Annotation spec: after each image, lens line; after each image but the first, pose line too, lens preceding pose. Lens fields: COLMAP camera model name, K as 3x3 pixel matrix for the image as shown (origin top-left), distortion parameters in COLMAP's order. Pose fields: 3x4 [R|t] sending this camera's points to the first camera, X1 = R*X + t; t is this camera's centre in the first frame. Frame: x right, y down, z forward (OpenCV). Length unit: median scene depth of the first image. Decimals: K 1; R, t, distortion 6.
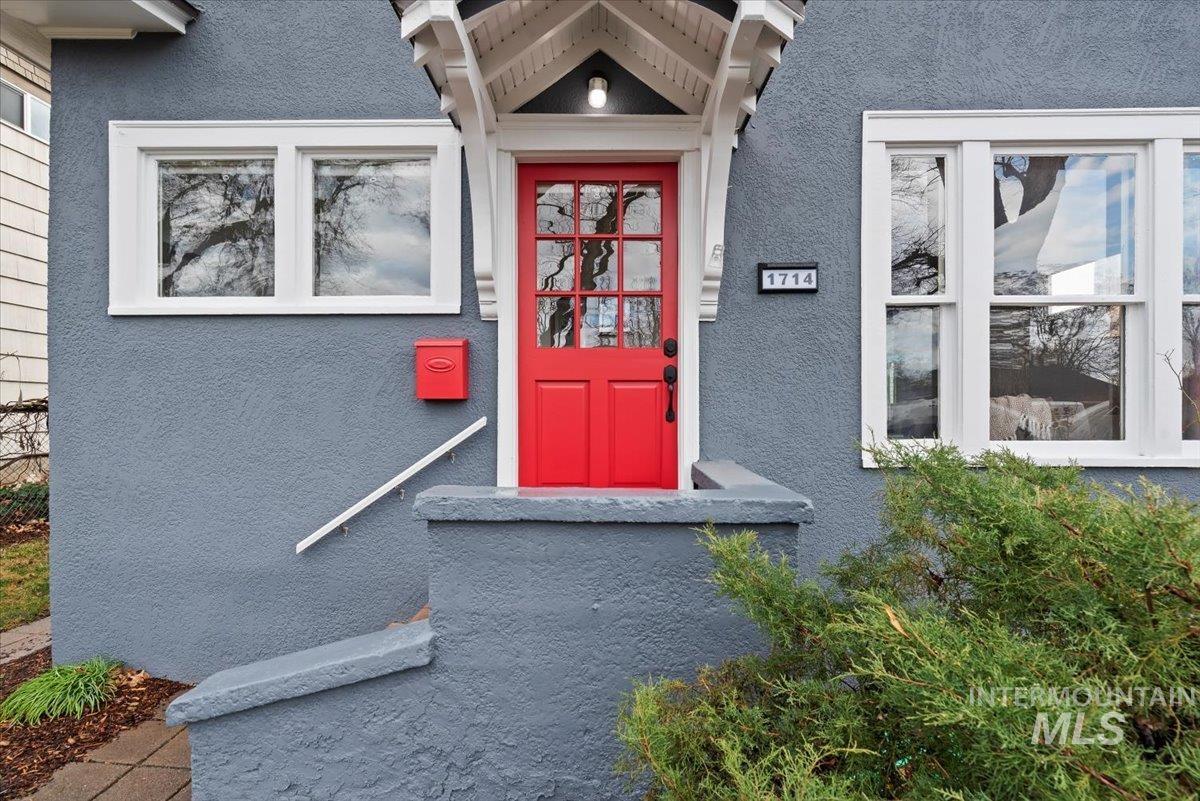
lens RADIAL K [[535.1, 0, 605.9], [0, 535.1, 414.8], [0, 0, 1]] dist [0.000279, -0.000410]
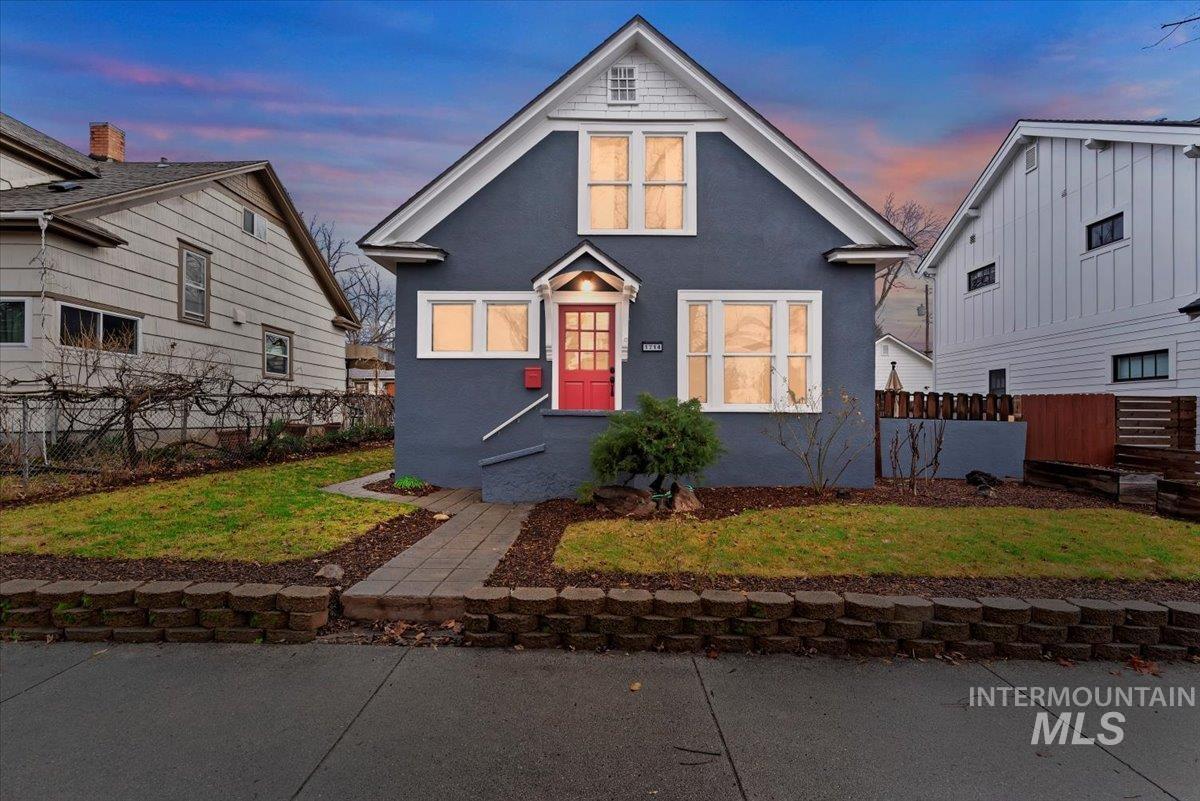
lens RADIAL K [[535.1, 0, 605.9], [0, 535.1, 414.8], [0, 0, 1]] dist [0.000279, -0.000410]
pose [[0.999931, 0.003766, 0.011147, 0.058853], [-0.003668, 0.999955, -0.008787, 0.141197], [-0.011180, 0.008745, 0.999899, -1.904164]]
